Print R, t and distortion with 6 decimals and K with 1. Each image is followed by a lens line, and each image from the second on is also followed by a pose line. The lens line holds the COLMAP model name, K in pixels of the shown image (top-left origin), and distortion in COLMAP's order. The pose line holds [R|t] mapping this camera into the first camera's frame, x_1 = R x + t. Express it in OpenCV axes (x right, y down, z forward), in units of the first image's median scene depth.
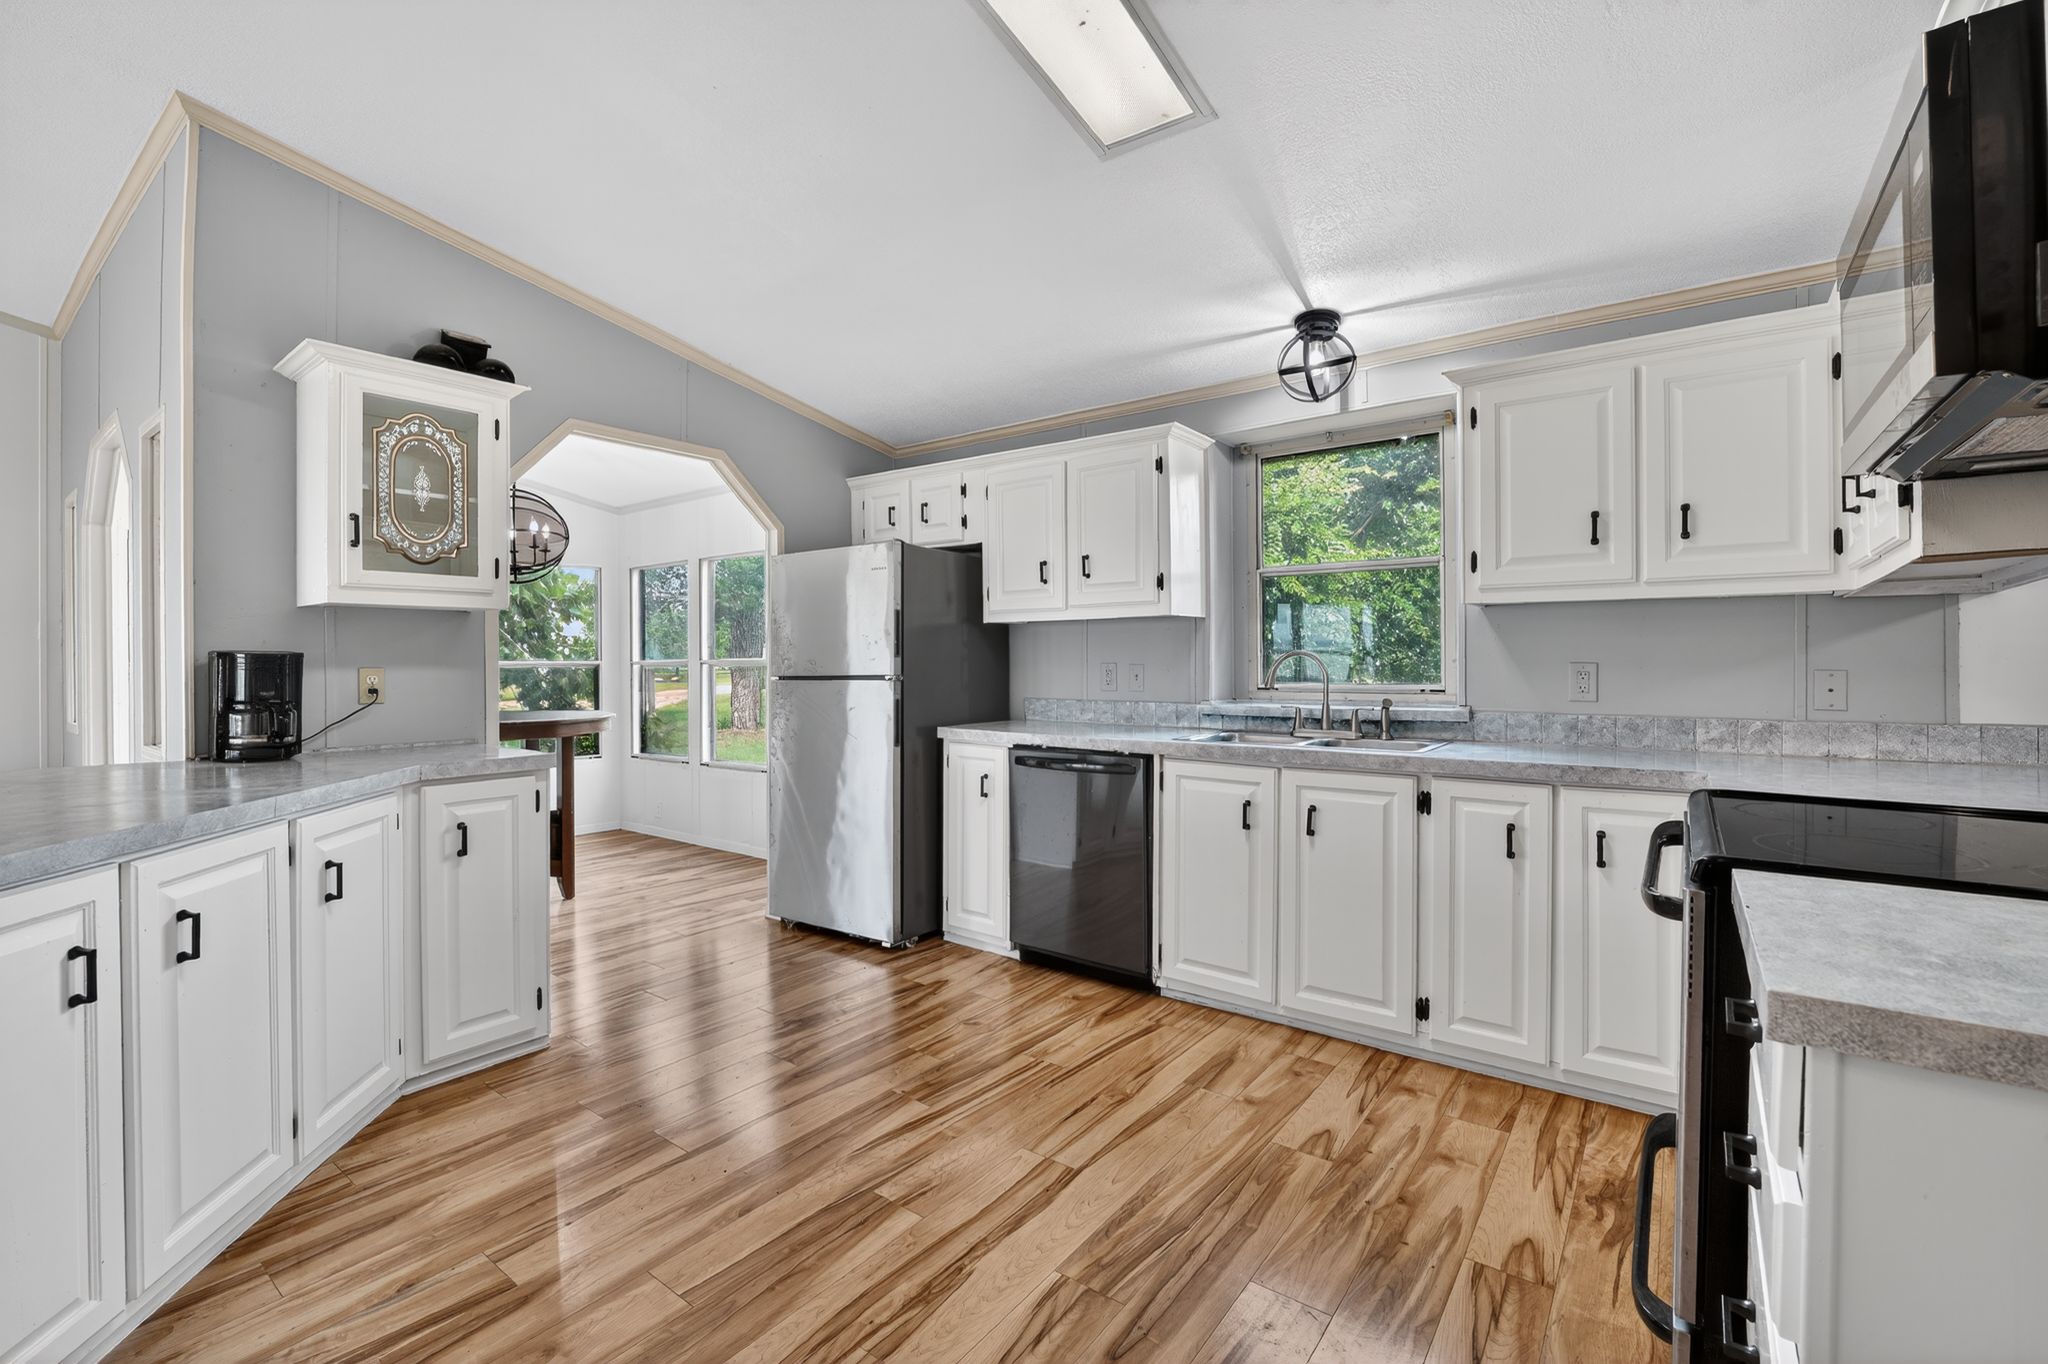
lens RADIAL K [[881.8, 0, 1021.1], [0, 881.8, 675.9], [0, 0, 1]] dist [-0.003126, -0.000501]
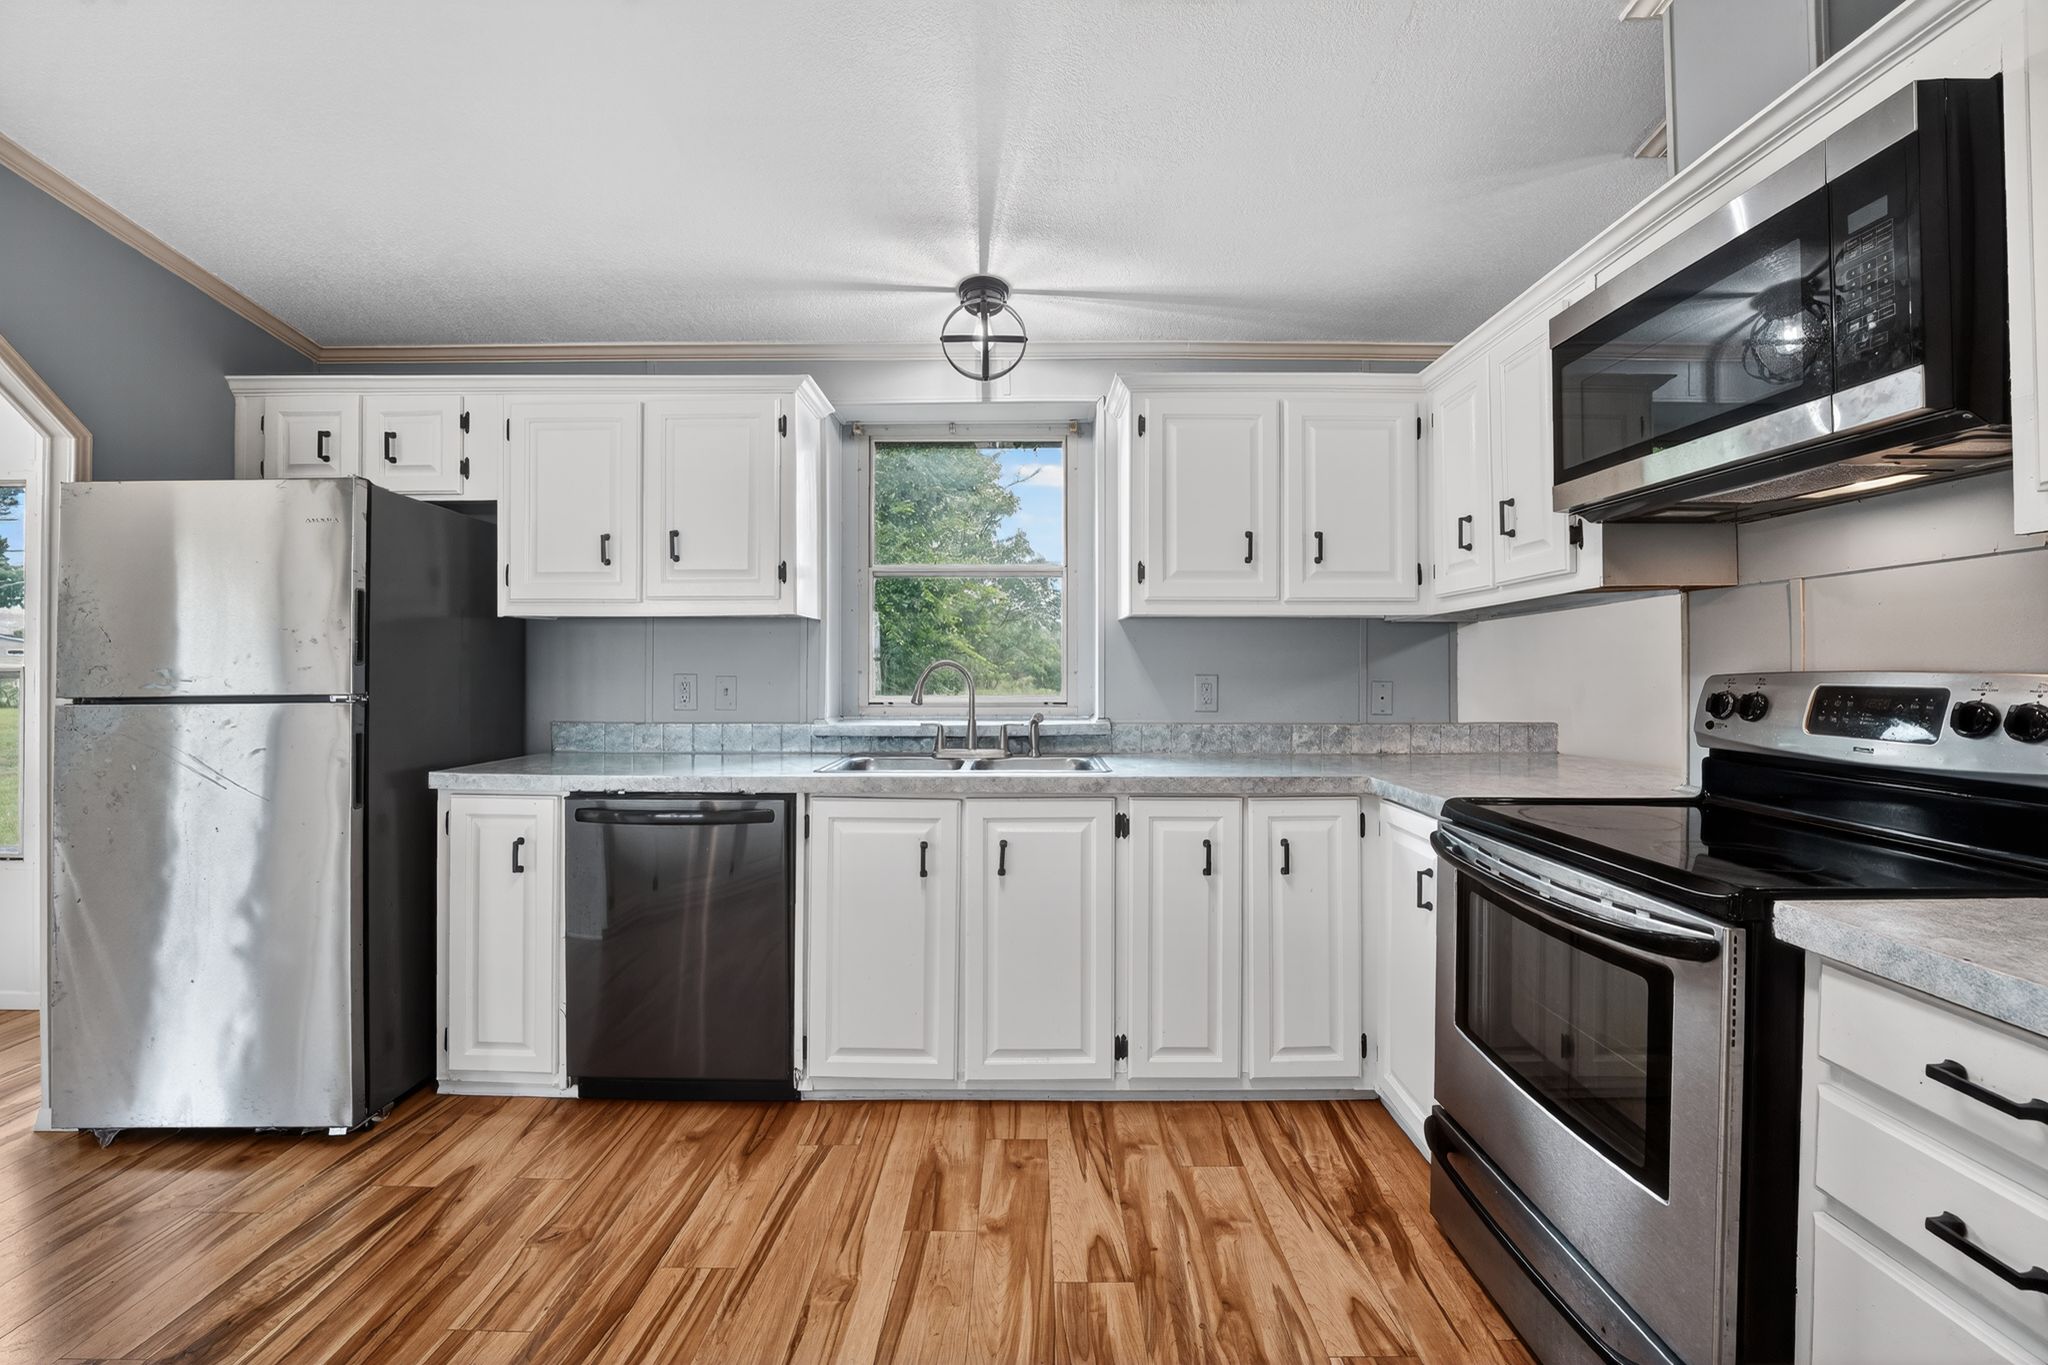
lens RADIAL K [[848.8, 0, 1017.7], [0, 848.8, 669.8], [0, 0, 1]] dist [-0.020614, 0.000589]
pose [[0.804740, 0.003162, 0.593619, -0.141195], [0.006395, 0.999882, -0.013995, -0.007928], [-0.593593, 0.015059, 0.804625, 0.296517]]
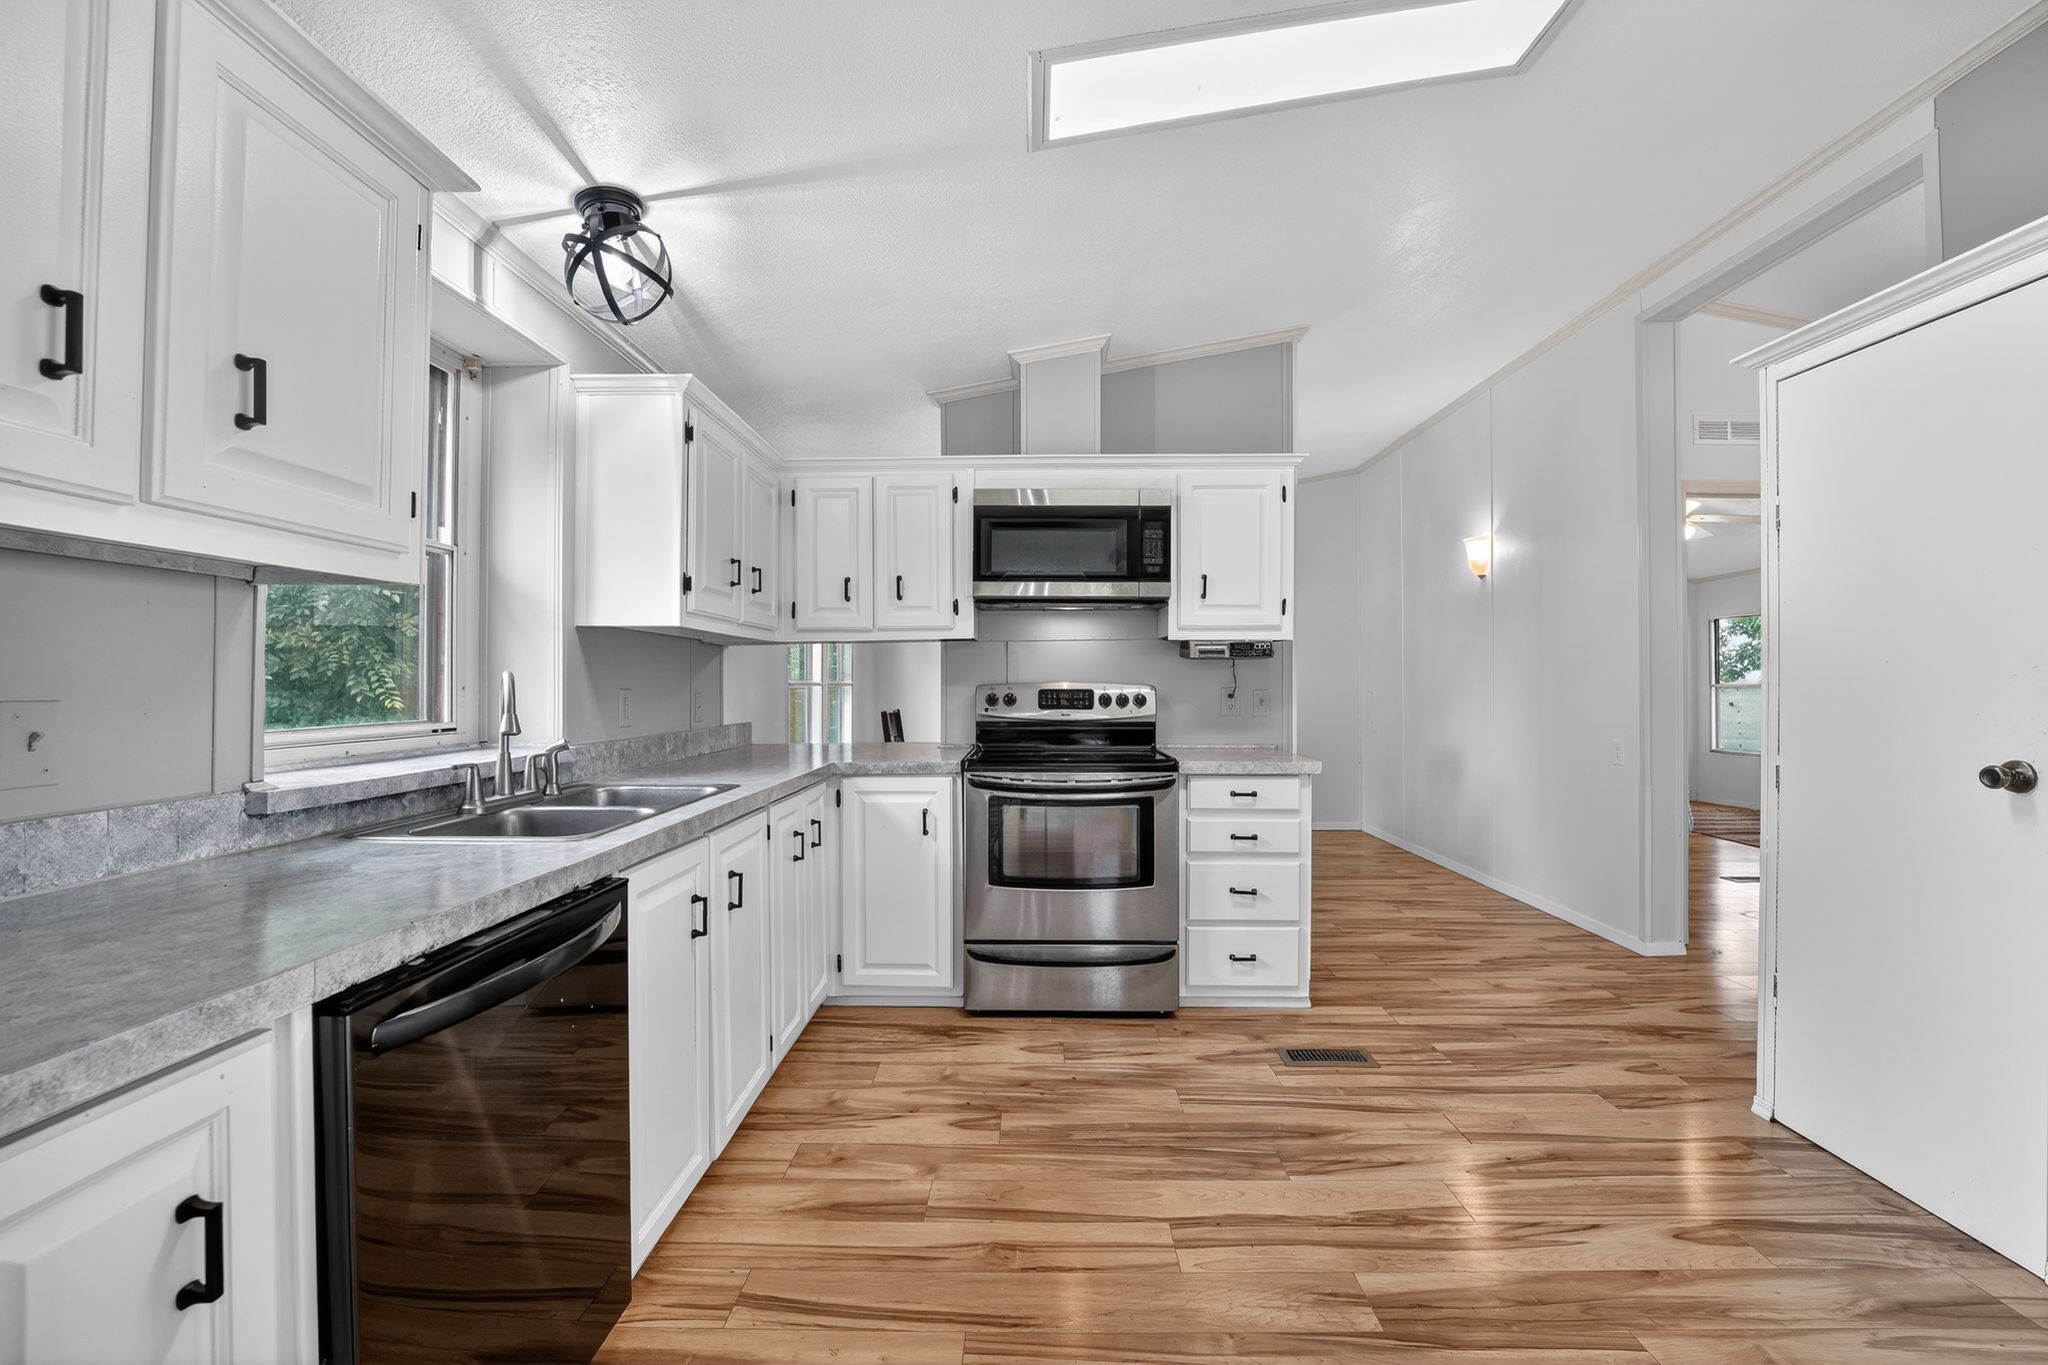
lens RADIAL K [[848.8, 0, 1015.6], [0, 848.8, 670.6], [0, 0, 1]] dist [-0.020614, 0.000589]
pose [[-0.585692, 0.016824, 0.810359, -0.403336], [0.015886, 0.999831, -0.009277, -0.017940], [-0.810378, 0.007440, -0.585860, 1.148805]]
